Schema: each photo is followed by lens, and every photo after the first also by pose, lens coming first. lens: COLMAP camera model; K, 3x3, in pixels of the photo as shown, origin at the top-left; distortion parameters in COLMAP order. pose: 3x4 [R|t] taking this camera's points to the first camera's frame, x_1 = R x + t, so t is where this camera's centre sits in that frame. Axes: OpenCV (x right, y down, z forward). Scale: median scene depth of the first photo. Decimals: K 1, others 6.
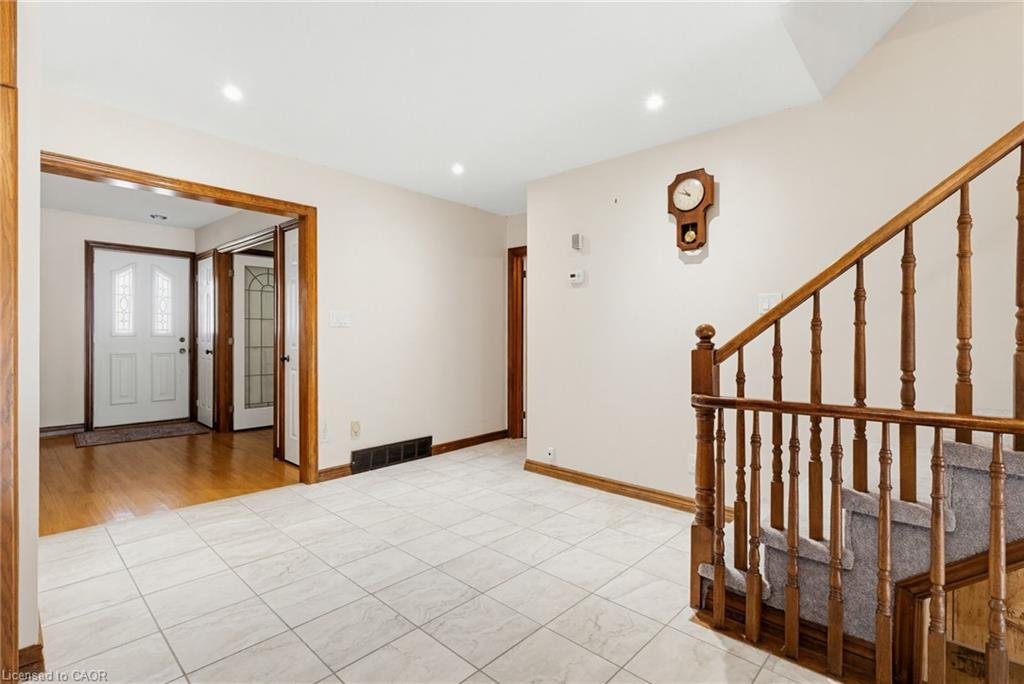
lens RADIAL K [[478.8, 0, 512.0], [0, 478.8, 342.0], [0, 0, 1]] dist [0.001726, 0.000325]
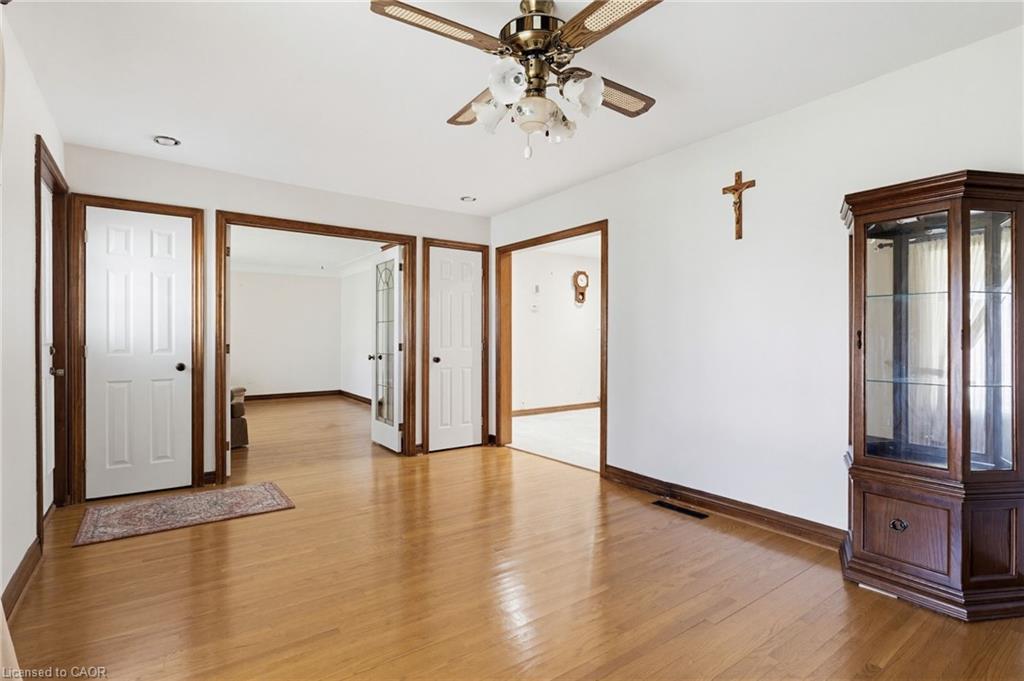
lens RADIAL K [[495.9, 0, 512.0], [0, 495.9, 340.5], [0, 0, 1]] dist [-0.000067, -0.000005]
pose [[0.192317, -0.013072, 0.981246, -1.721897], [0.007416, 0.999902, 0.011867, -0.025426], [-0.981305, 0.004995, 0.192395, 0.672073]]
